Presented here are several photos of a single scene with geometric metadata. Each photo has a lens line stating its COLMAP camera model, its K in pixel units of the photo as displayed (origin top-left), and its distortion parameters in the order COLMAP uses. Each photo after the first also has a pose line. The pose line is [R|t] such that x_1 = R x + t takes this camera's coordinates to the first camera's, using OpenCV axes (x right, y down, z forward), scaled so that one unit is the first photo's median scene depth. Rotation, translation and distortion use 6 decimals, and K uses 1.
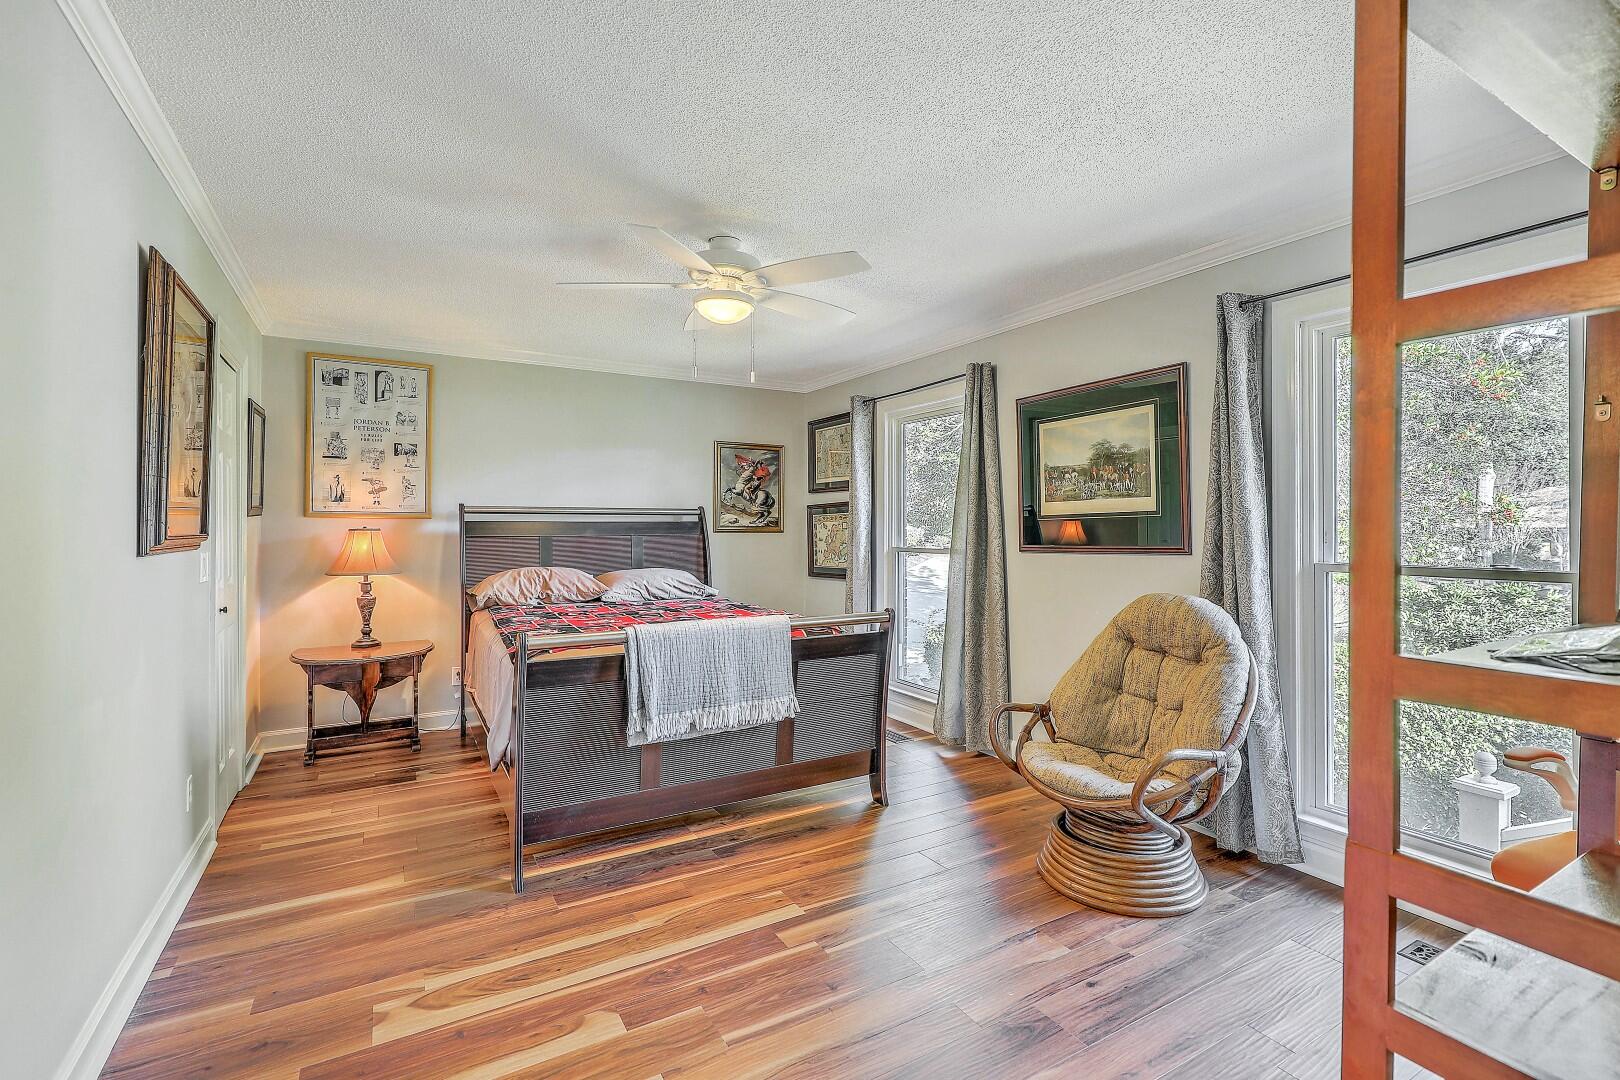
lens RADIAL K [[736.9, 0, 825.0], [0, 736.9, 539.5], [0, 0, 1]] dist [-0.000689, -0.000339]
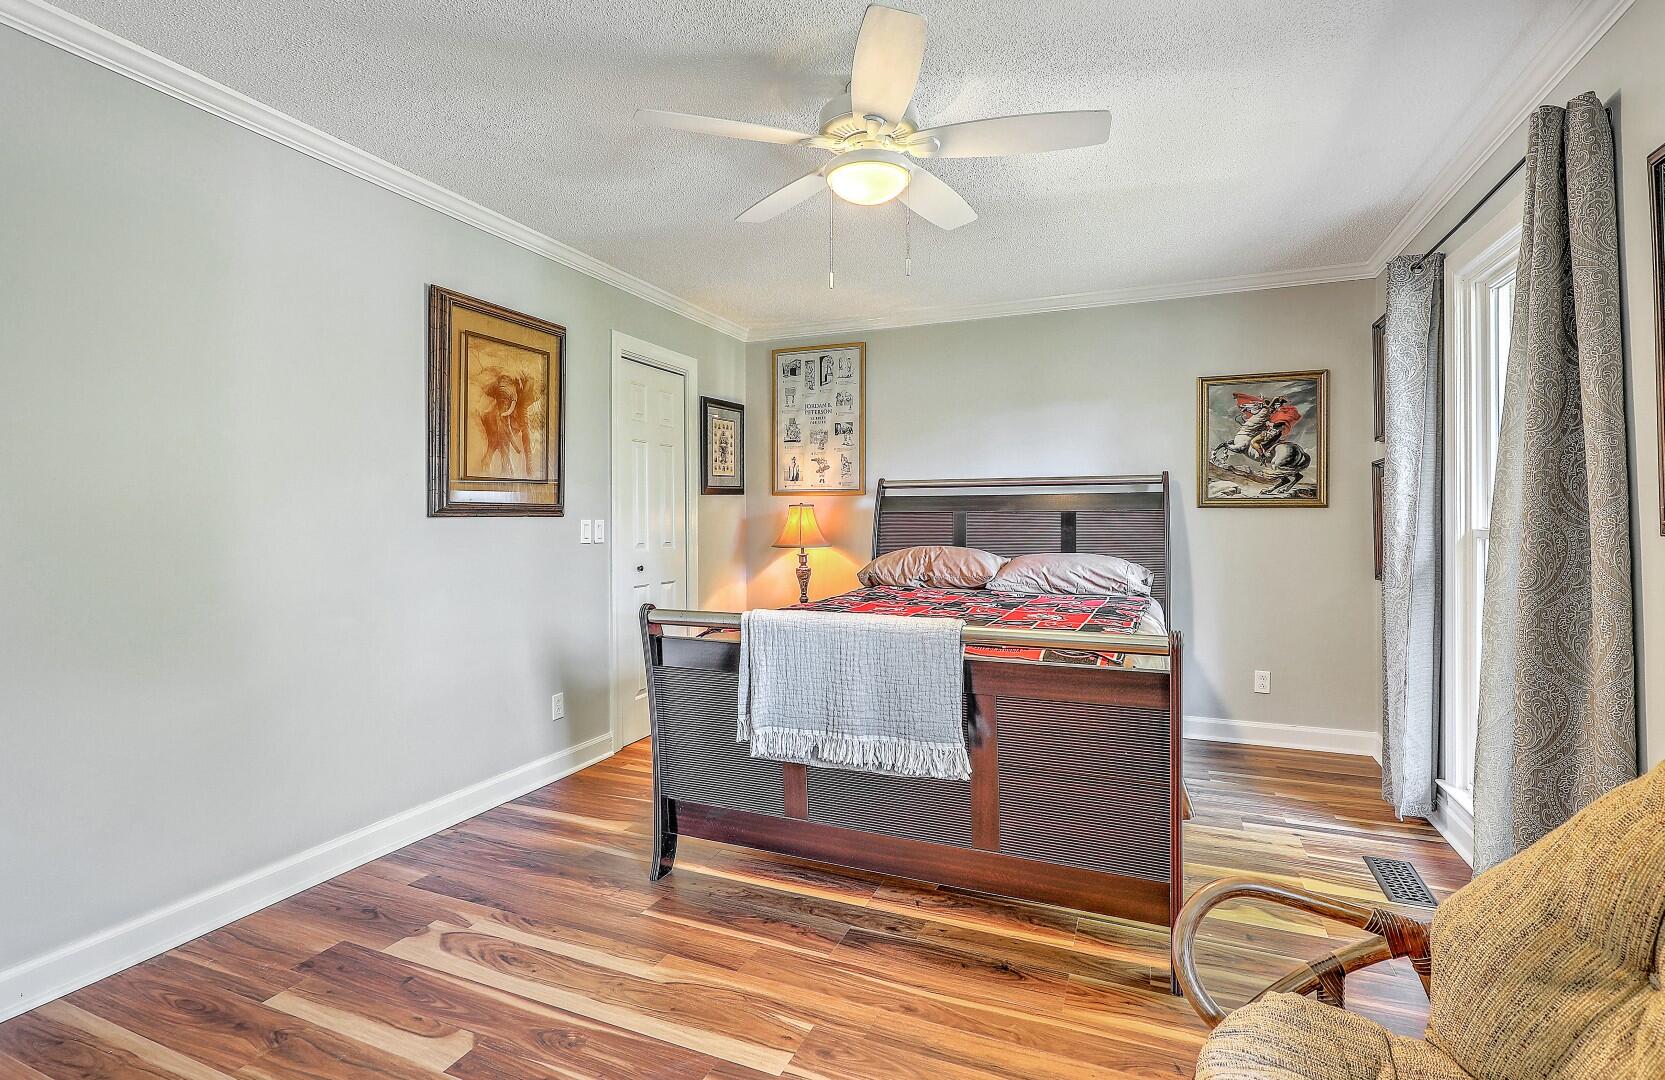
lens RADIAL K [[775.4, 0, 831.4], [0, 775.4, 522.1], [0, 0, 1]] dist [0.002678, -0.000247]
pose [[0.589175, 0.004131, -0.807995, 0.312878], [-0.011088, 0.999934, -0.002973, 0.013336], [0.807930, 0.010711, 0.589182, 0.359585]]
